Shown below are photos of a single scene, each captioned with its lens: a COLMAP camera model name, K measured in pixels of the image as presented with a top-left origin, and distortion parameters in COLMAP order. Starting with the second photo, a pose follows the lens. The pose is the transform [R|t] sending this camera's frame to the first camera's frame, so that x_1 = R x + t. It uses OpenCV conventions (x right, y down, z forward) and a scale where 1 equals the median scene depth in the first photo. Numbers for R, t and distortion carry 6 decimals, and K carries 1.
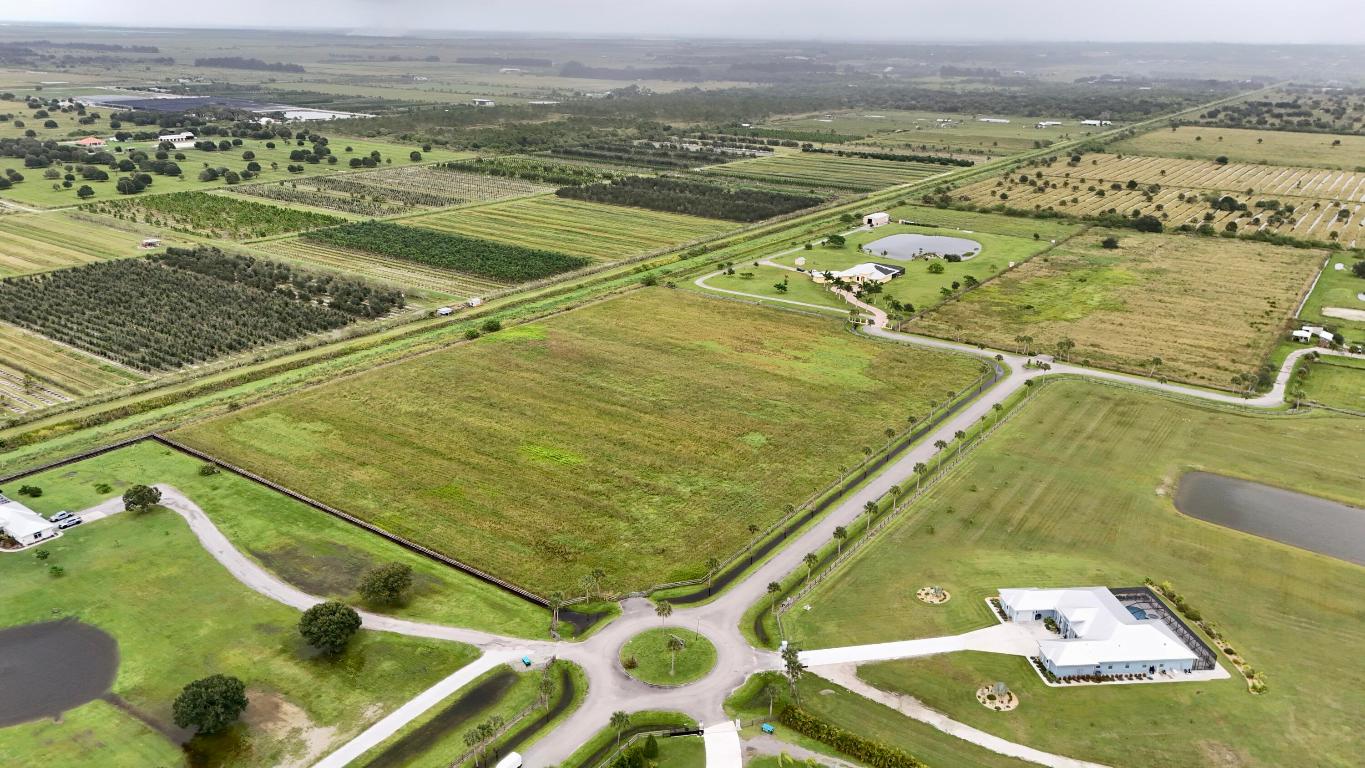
lens RADIAL K [[999.7, 0, 682.5], [0, 999.7, 384.0], [0, 0, 1]] dist [0.073137, -0.071318]
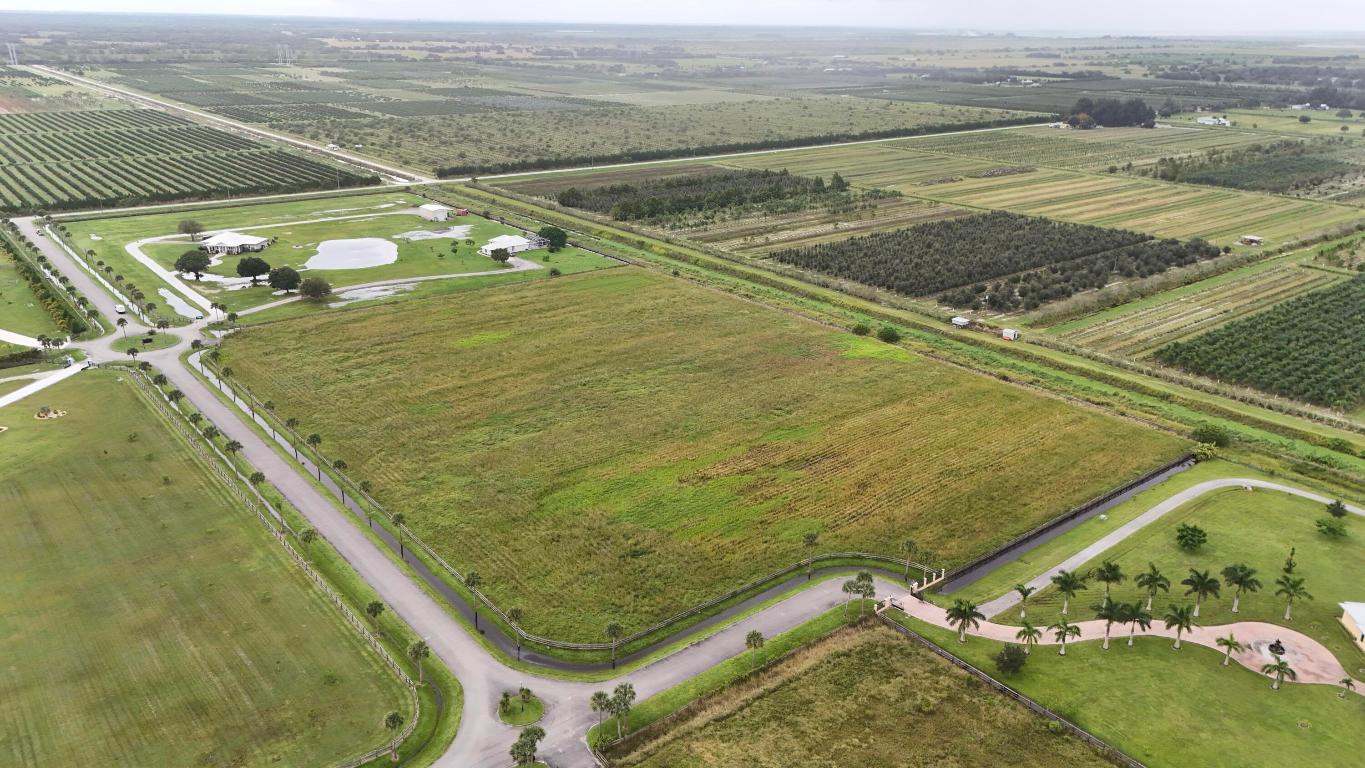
lens RADIAL K [[999.7, 0, 682.5], [0, 999.7, 384.0], [0, 0, 1]] dist [0.073137, -0.071318]
pose [[-0.261415, 0.314982, -0.912386, 1.096254], [-0.334536, 0.857100, 0.391746, -0.518175], [0.905399, 0.407634, -0.118686, 1.745166]]
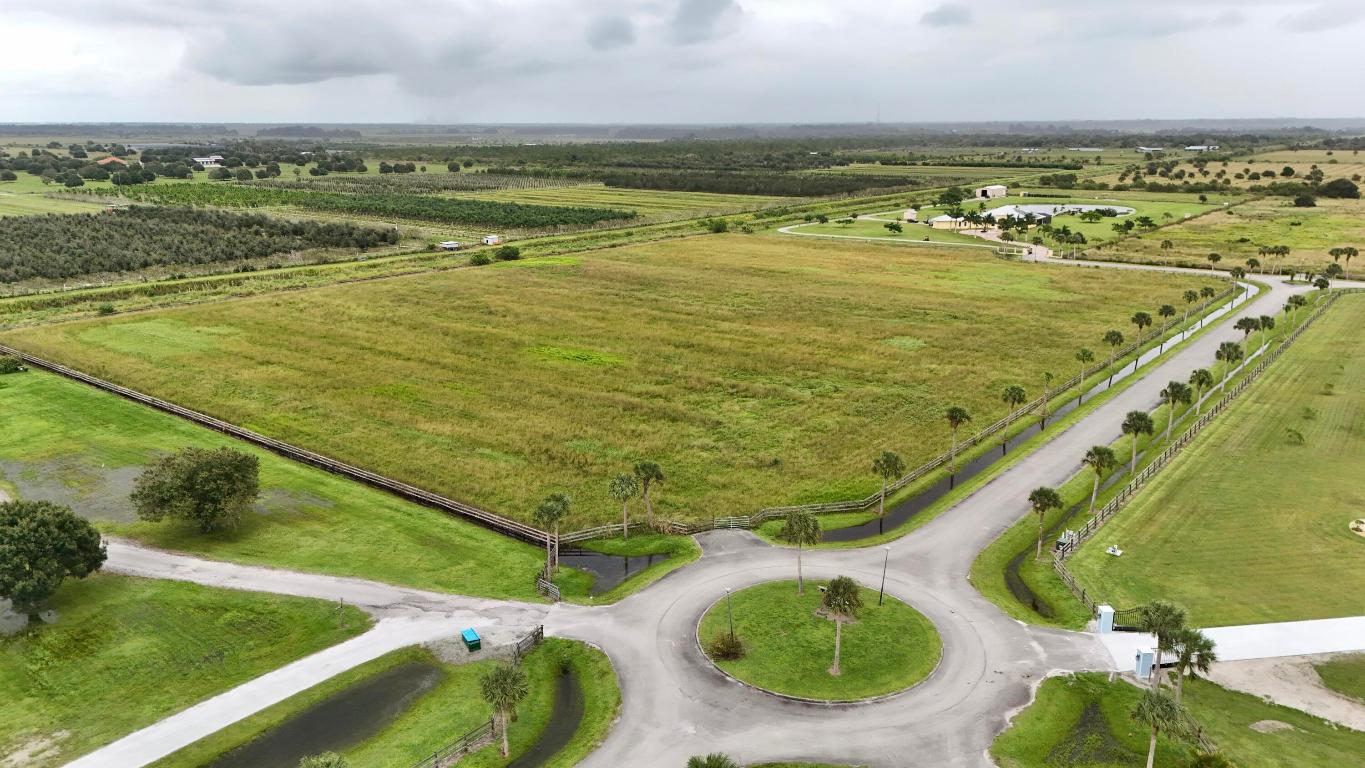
lens RADIAL K [[999.7, 0, 682.5], [0, 999.7, 384.0], [0, 0, 1]] dist [0.073137, -0.071318]
pose [[0.998521, -0.001437, -0.054357, -0.040791], [-0.003180, 0.996396, -0.084760, 0.177847], [0.054283, 0.084808, 0.994918, 0.507966]]
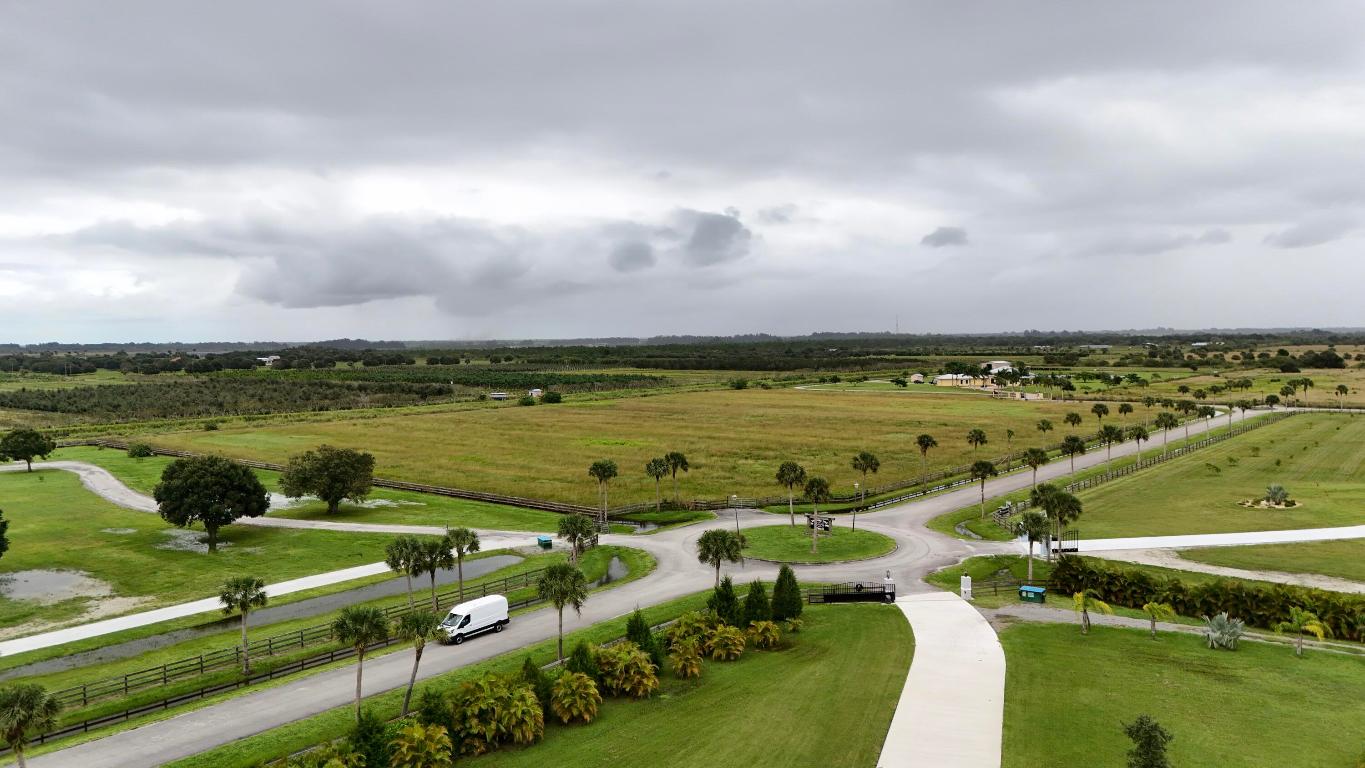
lens RADIAL K [[999.7, 0, 682.5], [0, 999.7, 384.0], [0, 0, 1]] dist [0.073137, -0.071318]
pose [[0.996561, -0.021686, -0.079978, -0.030029], [-0.002436, 0.957068, -0.289854, 0.301392], [0.082831, 0.289052, 0.953723, 0.397550]]
